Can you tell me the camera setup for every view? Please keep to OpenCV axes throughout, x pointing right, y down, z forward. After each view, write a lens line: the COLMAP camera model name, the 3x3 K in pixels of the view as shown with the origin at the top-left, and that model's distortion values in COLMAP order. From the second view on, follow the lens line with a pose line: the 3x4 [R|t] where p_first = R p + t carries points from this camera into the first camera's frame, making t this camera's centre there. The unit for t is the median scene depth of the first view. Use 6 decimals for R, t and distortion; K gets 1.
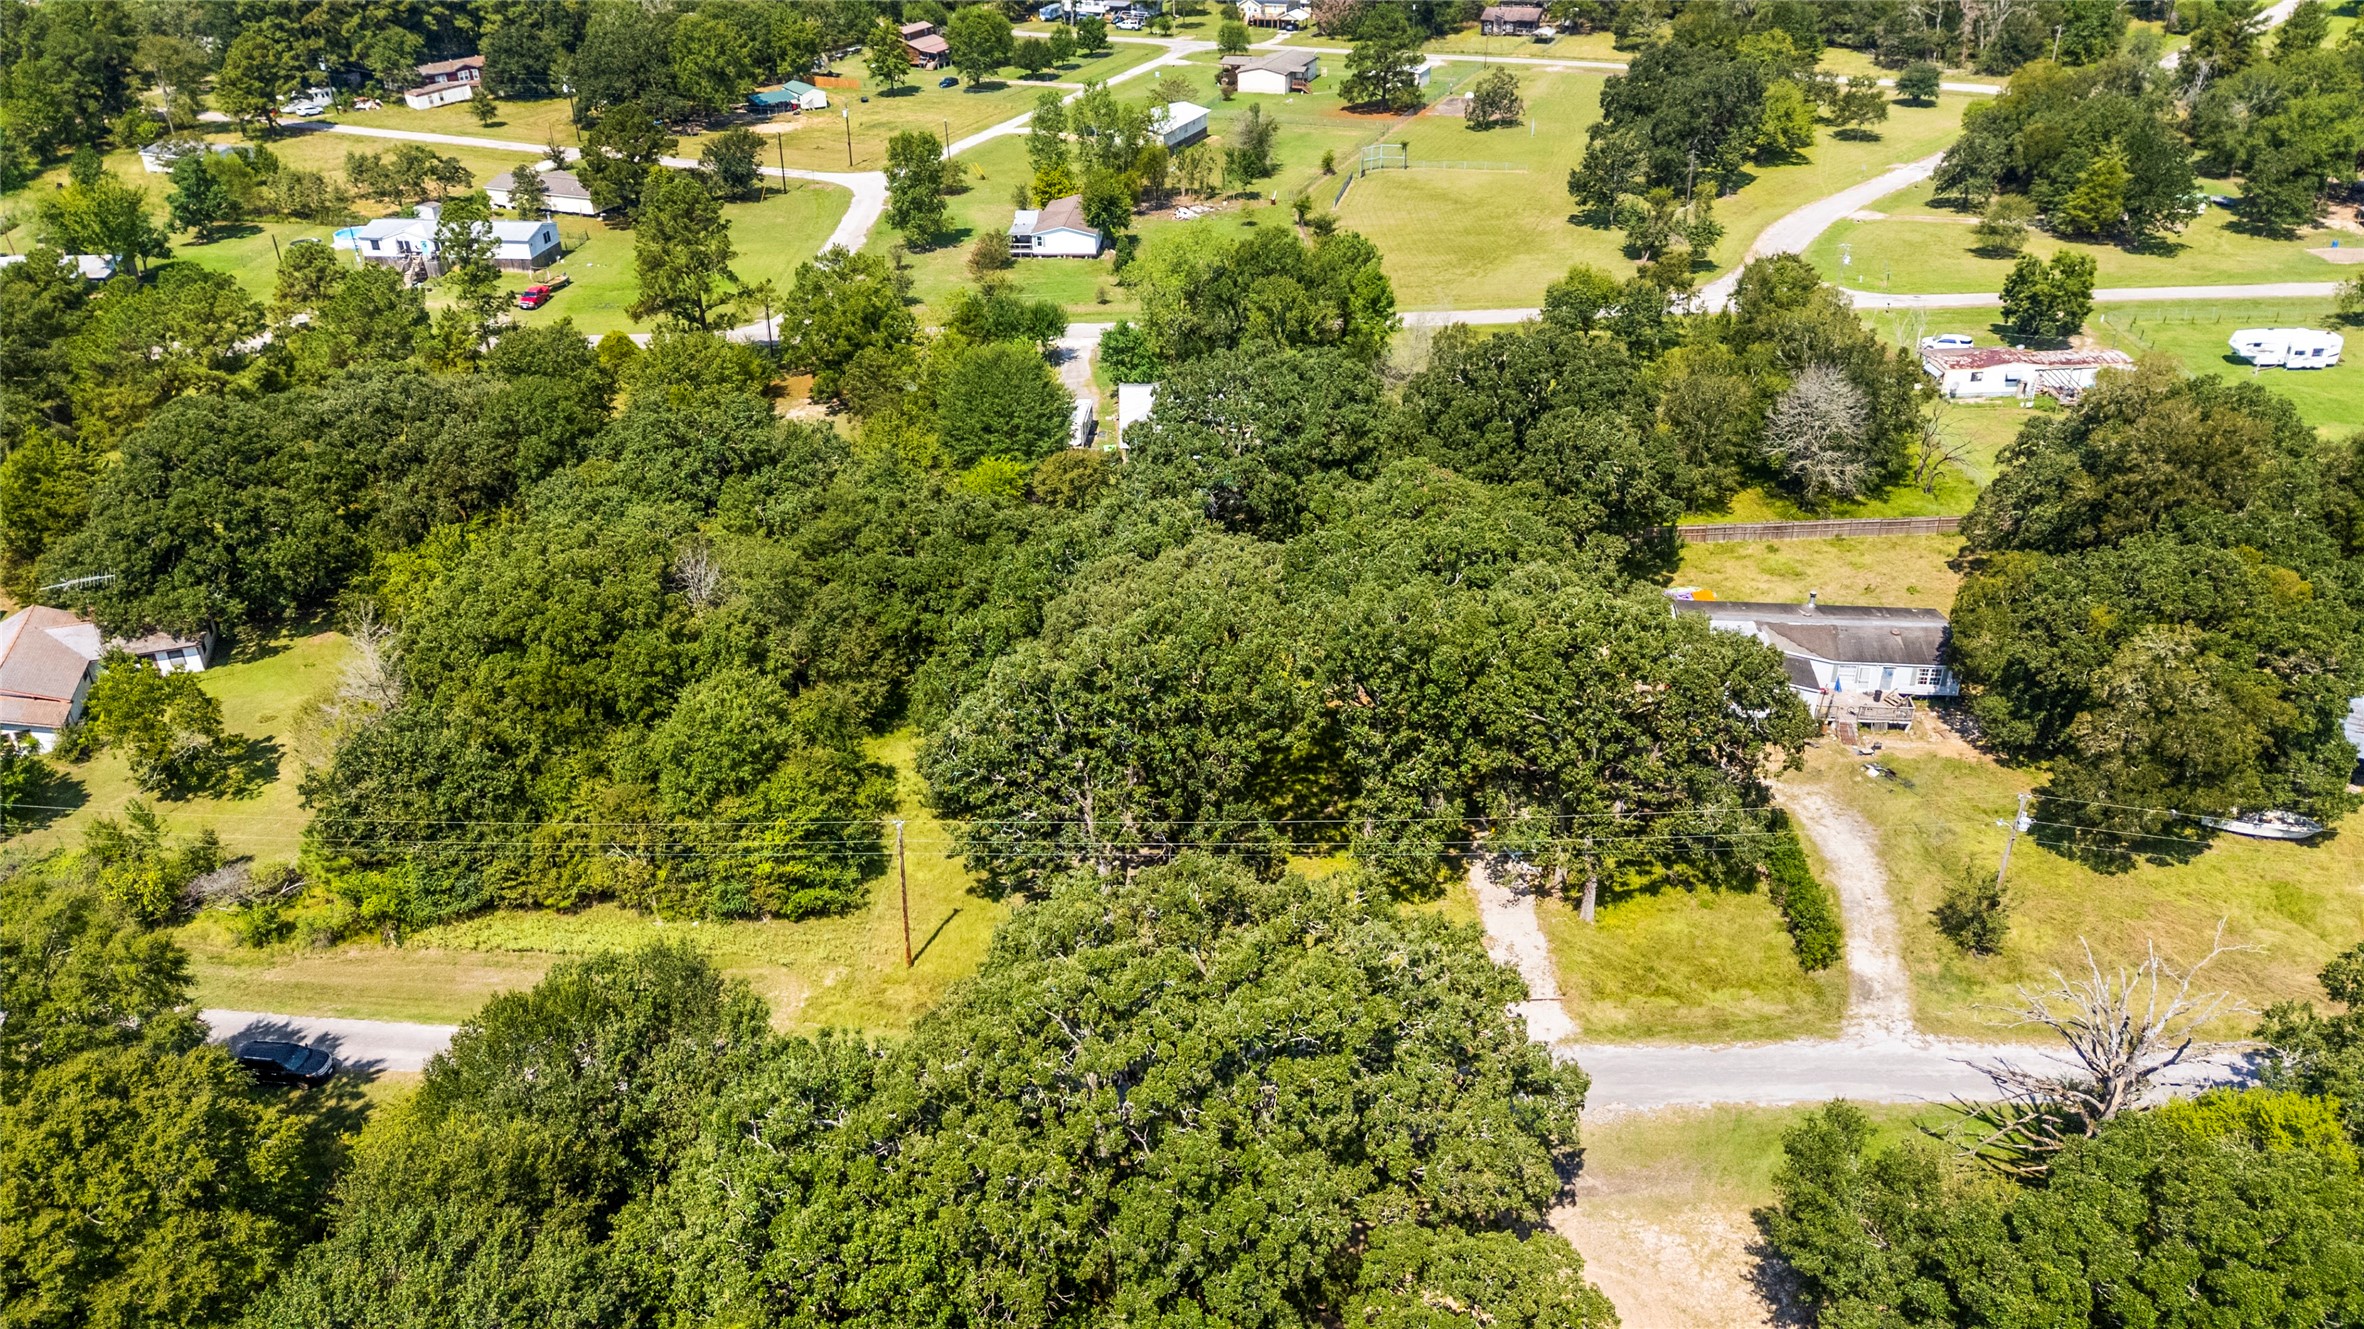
lens RADIAL K [[1731.6, 0, 1182.0], [0, 1731.6, 664.5], [0, 0, 1]] dist [0.056909, -0.048945]
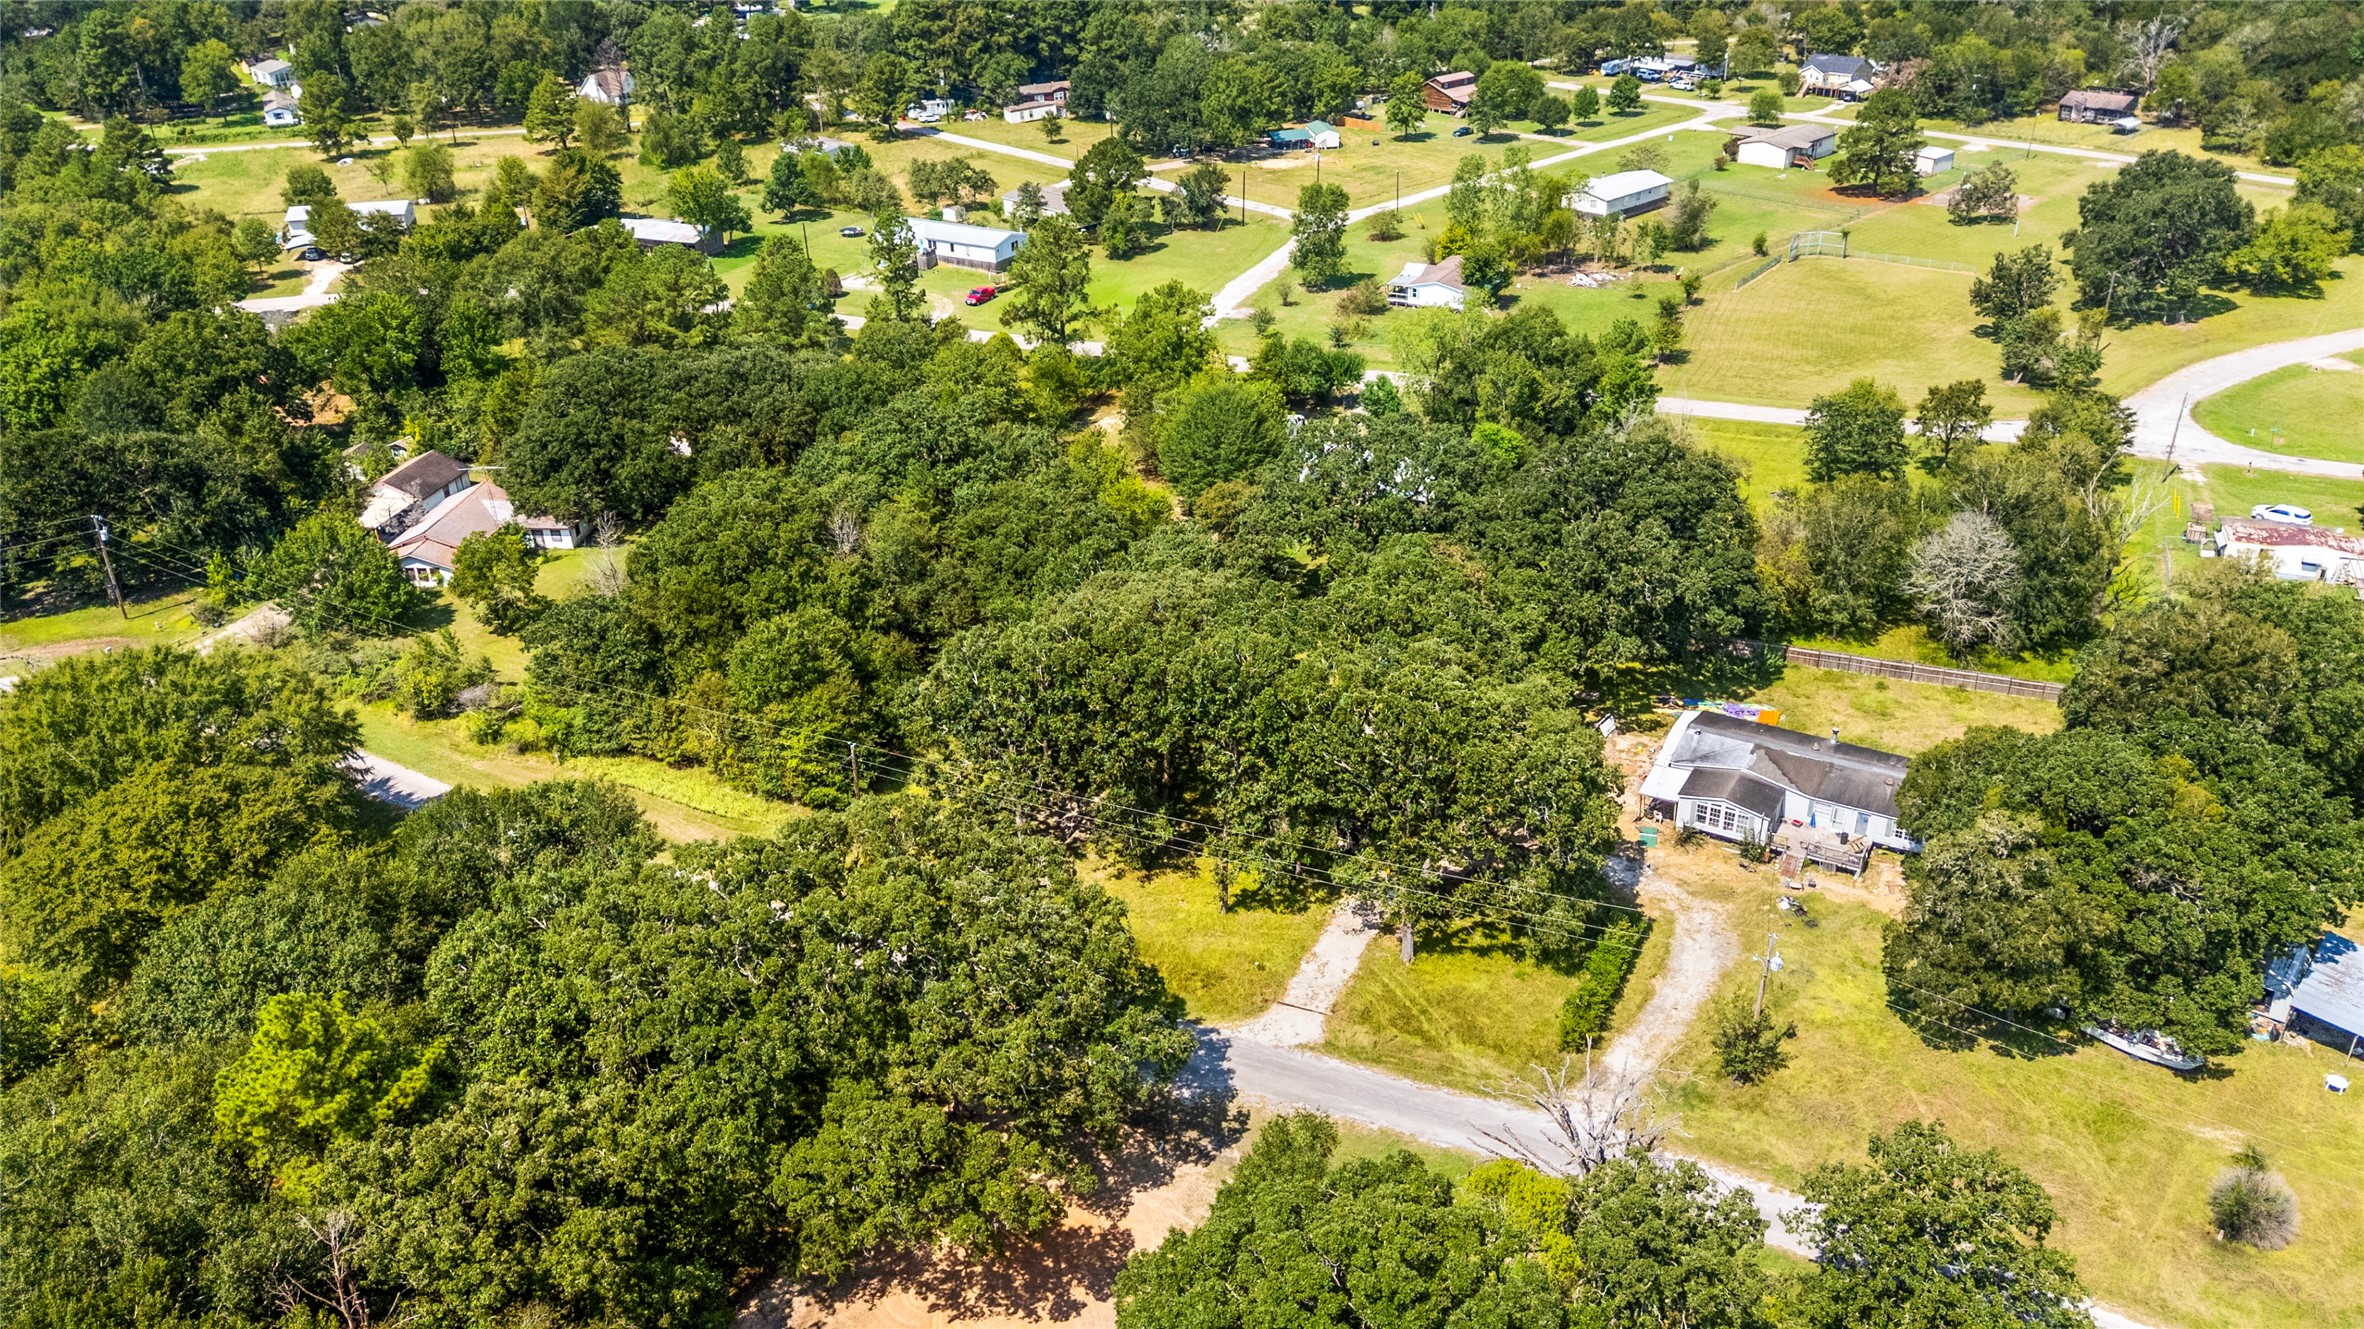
lens RADIAL K [[1731.6, 0, 1182.0], [0, 1731.6, 664.5], [0, 0, 1]] dist [0.056909, -0.048945]
pose [[0.916944, 0.185505, -0.353273, 0.190082], [-0.188864, 0.981678, 0.025273, -0.016720], [0.351489, 0.043546, 0.935179, -0.040200]]
